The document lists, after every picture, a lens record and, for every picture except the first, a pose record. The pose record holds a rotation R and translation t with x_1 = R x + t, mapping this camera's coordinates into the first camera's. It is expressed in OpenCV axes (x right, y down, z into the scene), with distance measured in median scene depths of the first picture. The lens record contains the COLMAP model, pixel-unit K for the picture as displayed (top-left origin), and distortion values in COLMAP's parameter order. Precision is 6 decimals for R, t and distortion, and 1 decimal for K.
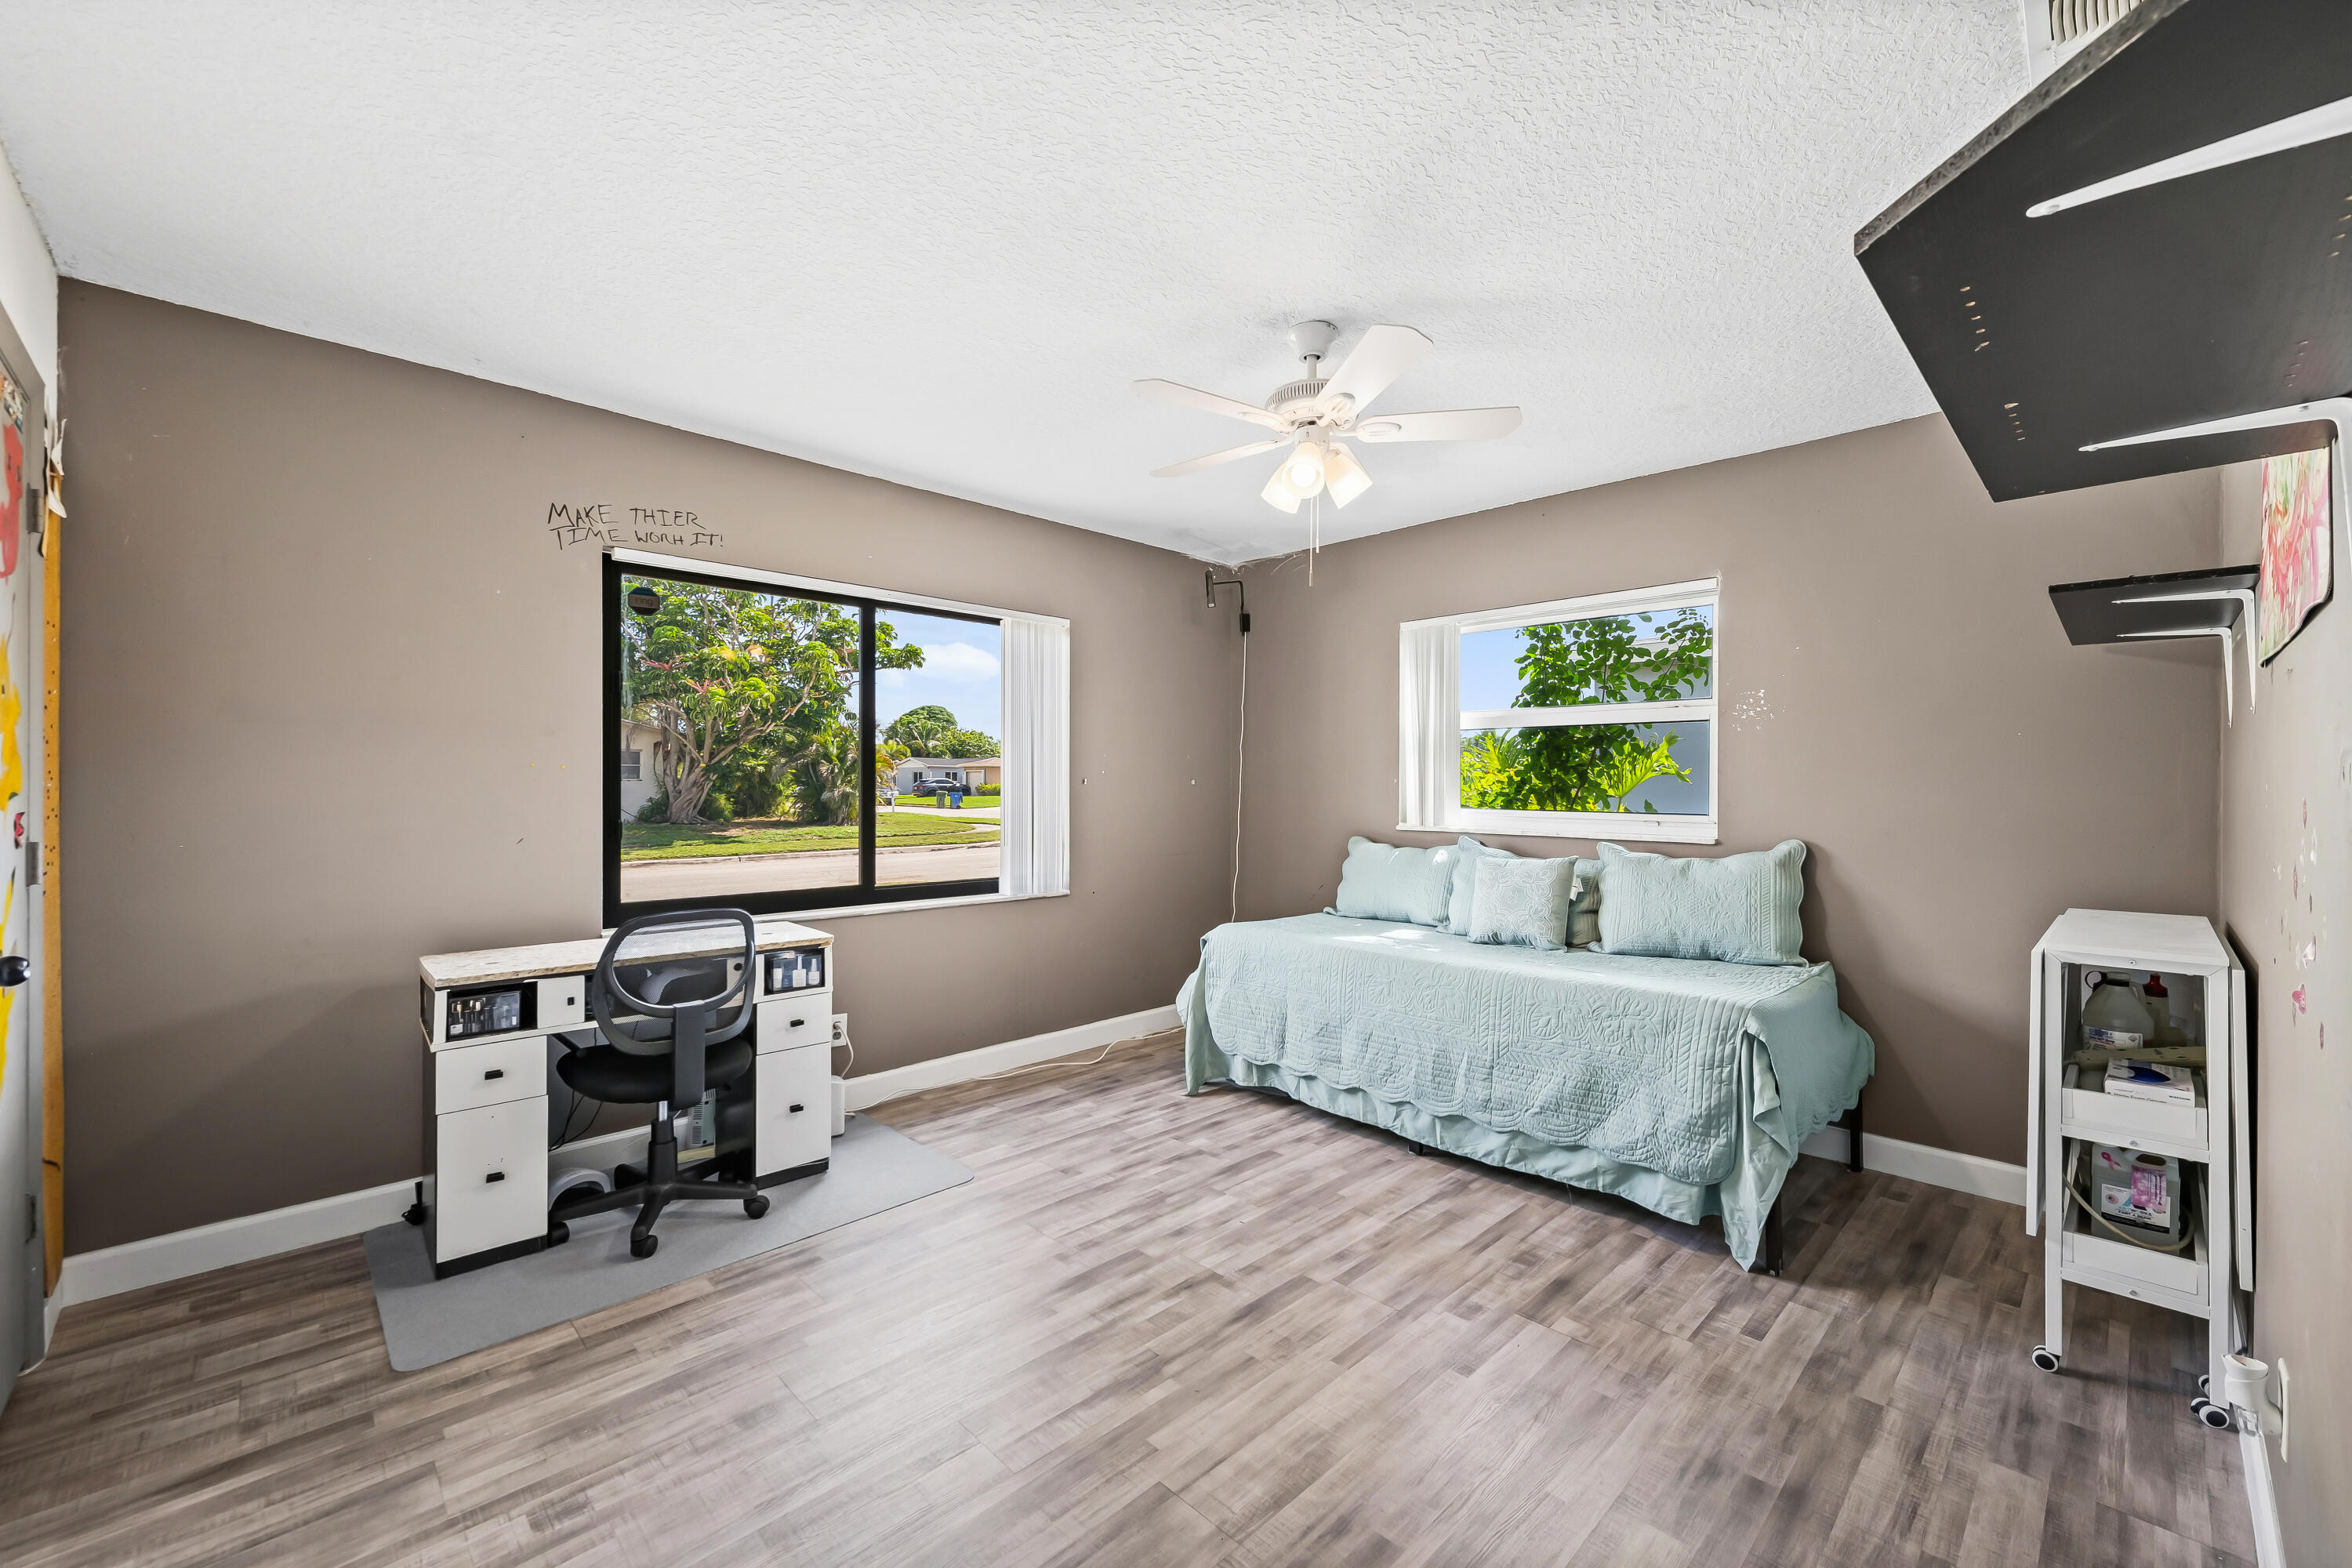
lens RADIAL K [[930.0, 0, 1176.0], [0, 930.0, 784.0], [0, 0, 1]] dist [-0.007596, -0.000256]
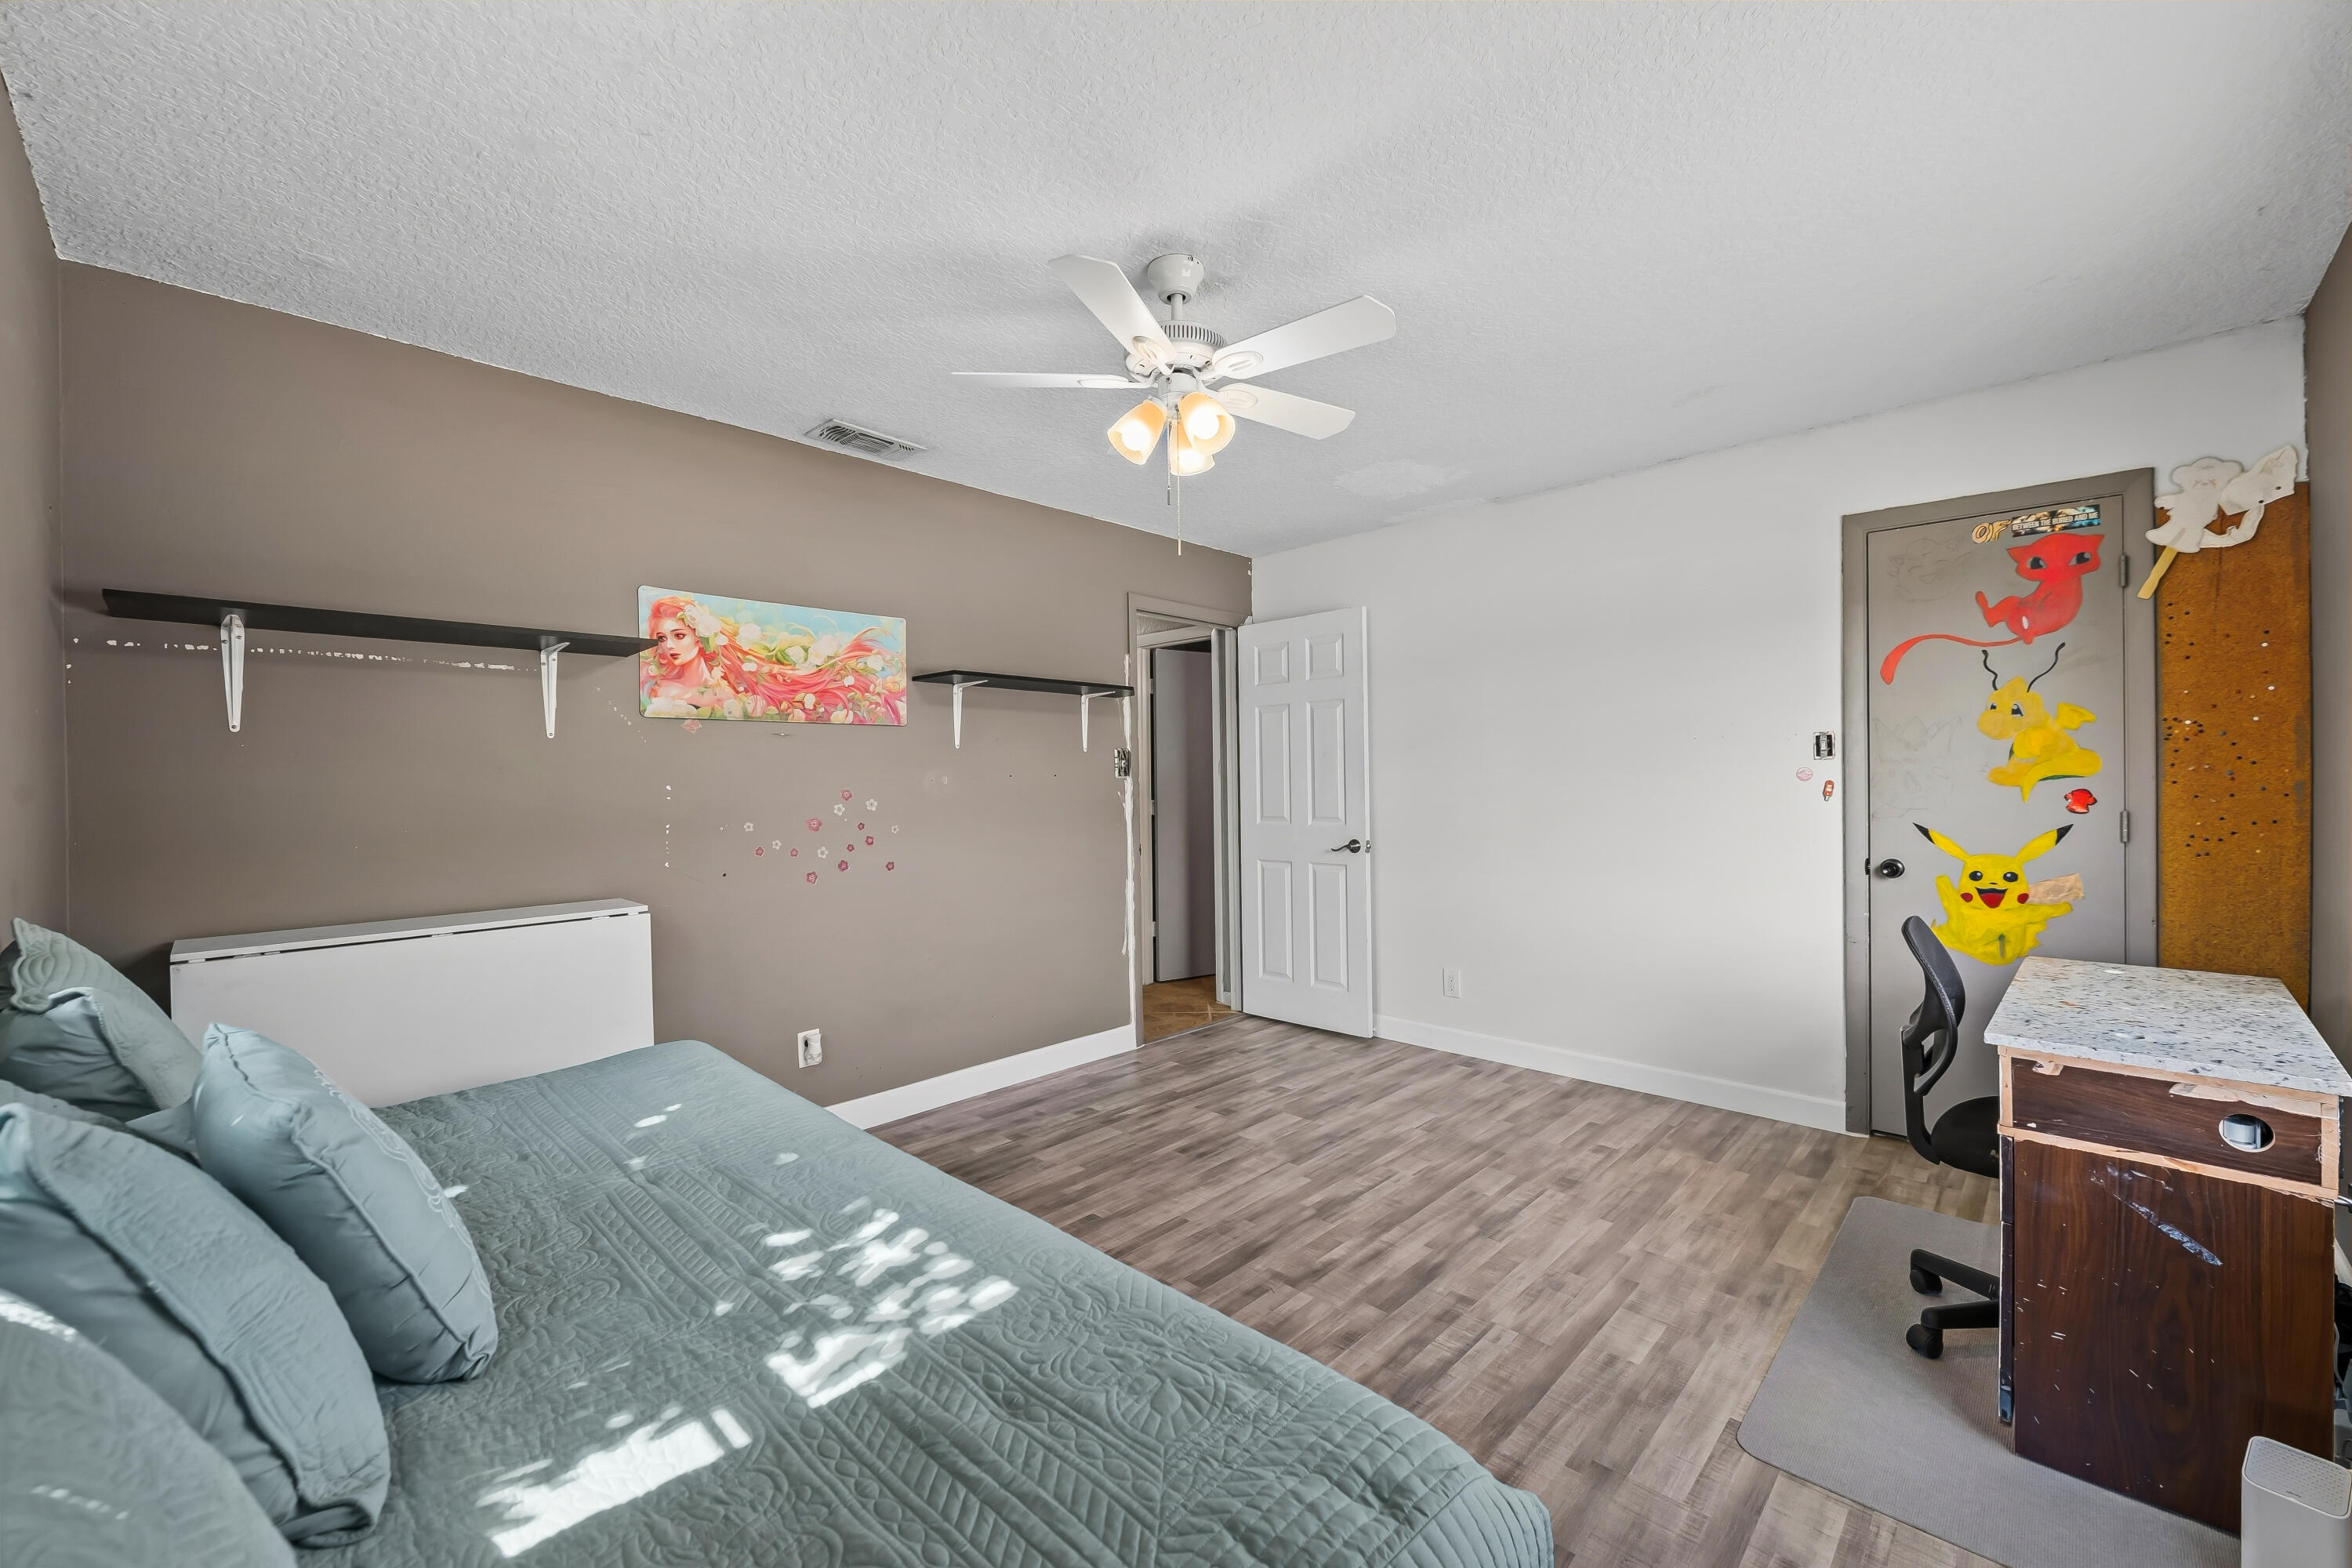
lens RADIAL K [[930.0, 0, 1176.0], [0, 930.0, 784.0], [0, 0, 1]] dist [-0.007596, -0.000256]
pose [[-0.999568, 0.008578, -0.028096, 0.210771], [0.008602, 0.999963, -0.000732, 0.010108], [0.028089, -0.000973, -0.999605, 2.236260]]
